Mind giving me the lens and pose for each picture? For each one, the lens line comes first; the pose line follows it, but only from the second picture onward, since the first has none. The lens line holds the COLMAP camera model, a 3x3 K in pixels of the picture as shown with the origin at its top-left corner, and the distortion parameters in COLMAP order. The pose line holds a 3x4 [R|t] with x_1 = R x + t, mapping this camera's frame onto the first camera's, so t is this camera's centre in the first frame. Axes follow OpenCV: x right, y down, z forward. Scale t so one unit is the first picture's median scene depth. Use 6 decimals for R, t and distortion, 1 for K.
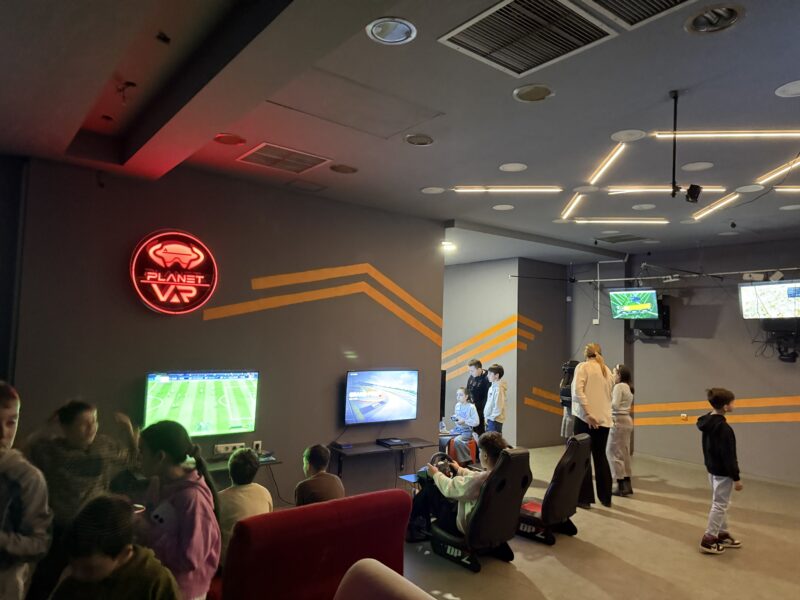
lens RADIAL K [[569.4, 0, 400.0], [0, 569.4, 300.0], [0, 0, 1]] dist [0.083061, -0.134813]
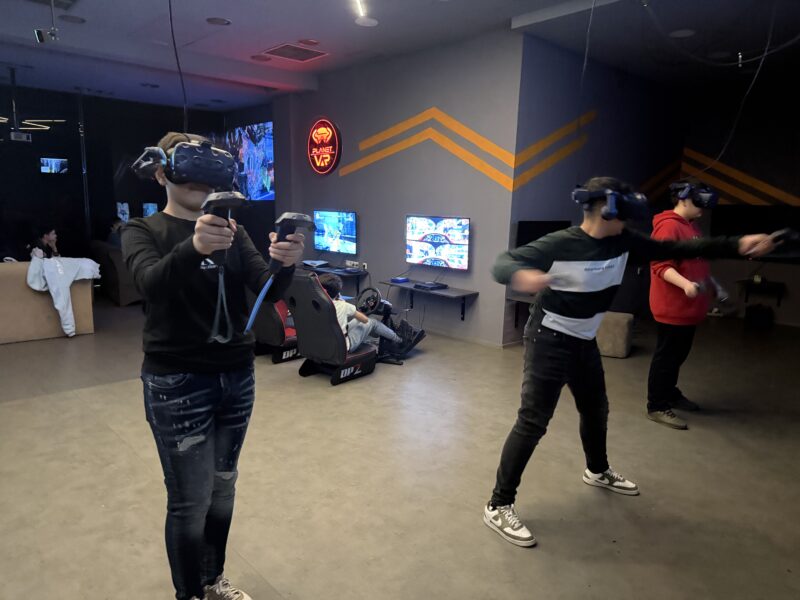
lens RADIAL K [[562.5, 0, 399.6], [0, 562.5, 292.3], [0, 0, 1]] dist [0.118872, -0.124741]
pose [[0.055409, 0.125487, -0.990547, 1.191637], [0.043297, 0.990836, 0.127945, 0.155451], [0.997525, -0.049977, 0.049468, 1.082226]]
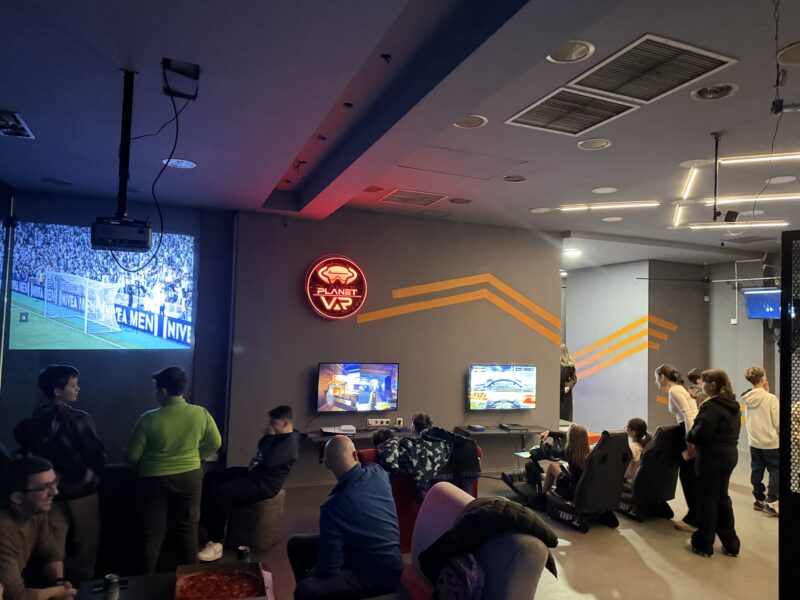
lens RADIAL K [[562.5, 0, 399.6], [0, 562.5, 292.3], [0, 0, 1]] dist [0.118872, -0.124741]
pose [[0.961811, -0.020864, -0.272918, 0.104645], [0.017313, 0.999731, -0.015413, -0.013399], [0.273167, 0.010099, 0.961914, -0.216118]]
